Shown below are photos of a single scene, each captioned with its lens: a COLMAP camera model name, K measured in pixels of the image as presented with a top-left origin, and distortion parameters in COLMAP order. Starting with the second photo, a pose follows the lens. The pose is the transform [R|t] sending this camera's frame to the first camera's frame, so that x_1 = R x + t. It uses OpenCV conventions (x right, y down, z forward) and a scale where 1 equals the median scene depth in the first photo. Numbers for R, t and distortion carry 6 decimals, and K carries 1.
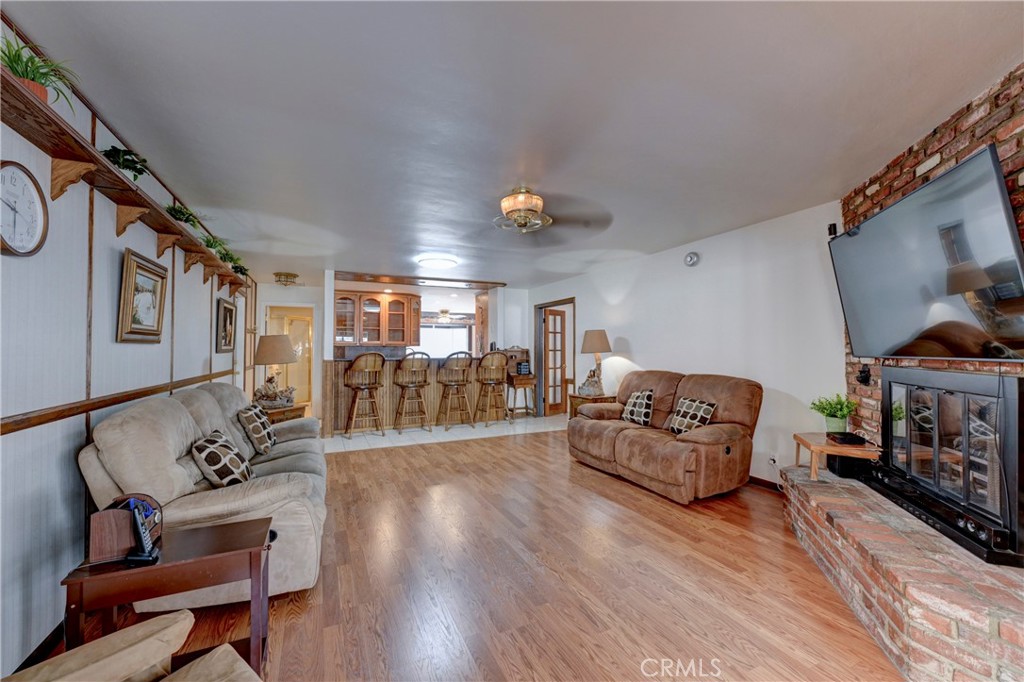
lens RADIAL K [[408.5, 0, 512.0], [0, 408.5, 341.0], [0, 0, 1]] dist [-0.001823, 0.000166]
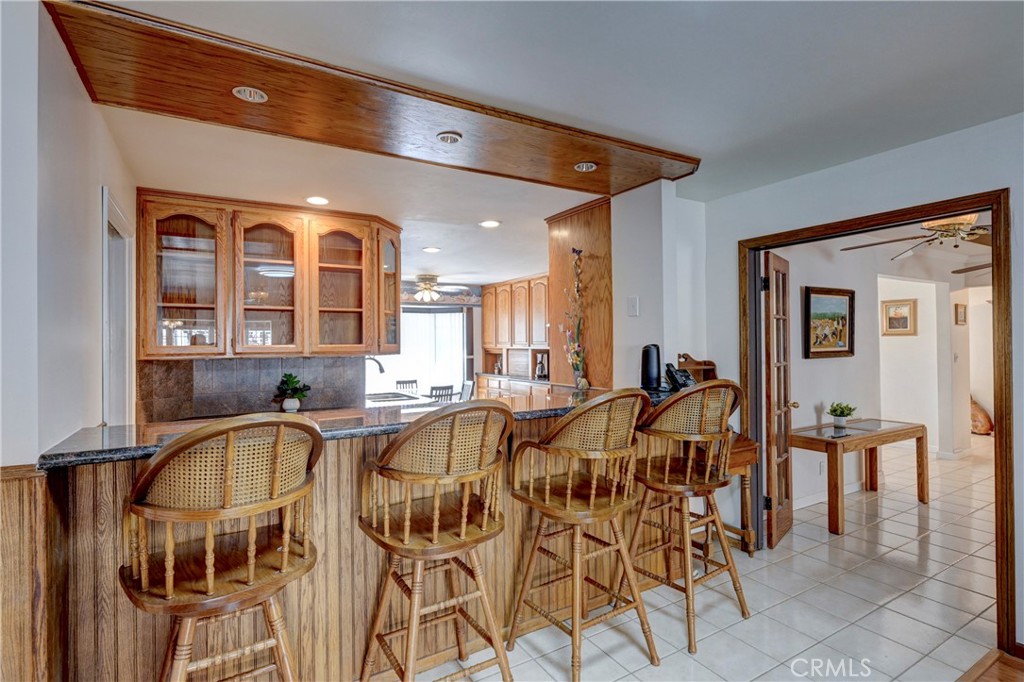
lens RADIAL K [[497.0, 0, 512.0], [0, 497.0, 341.0], [0, 0, 1]] dist [-0.000990, 0.000079]
pose [[0.995062, -0.007702, 0.098956, -0.170775], [0.005889, 0.999810, 0.018600, -0.008466], [-0.099080, -0.017925, 0.994918, 0.526790]]
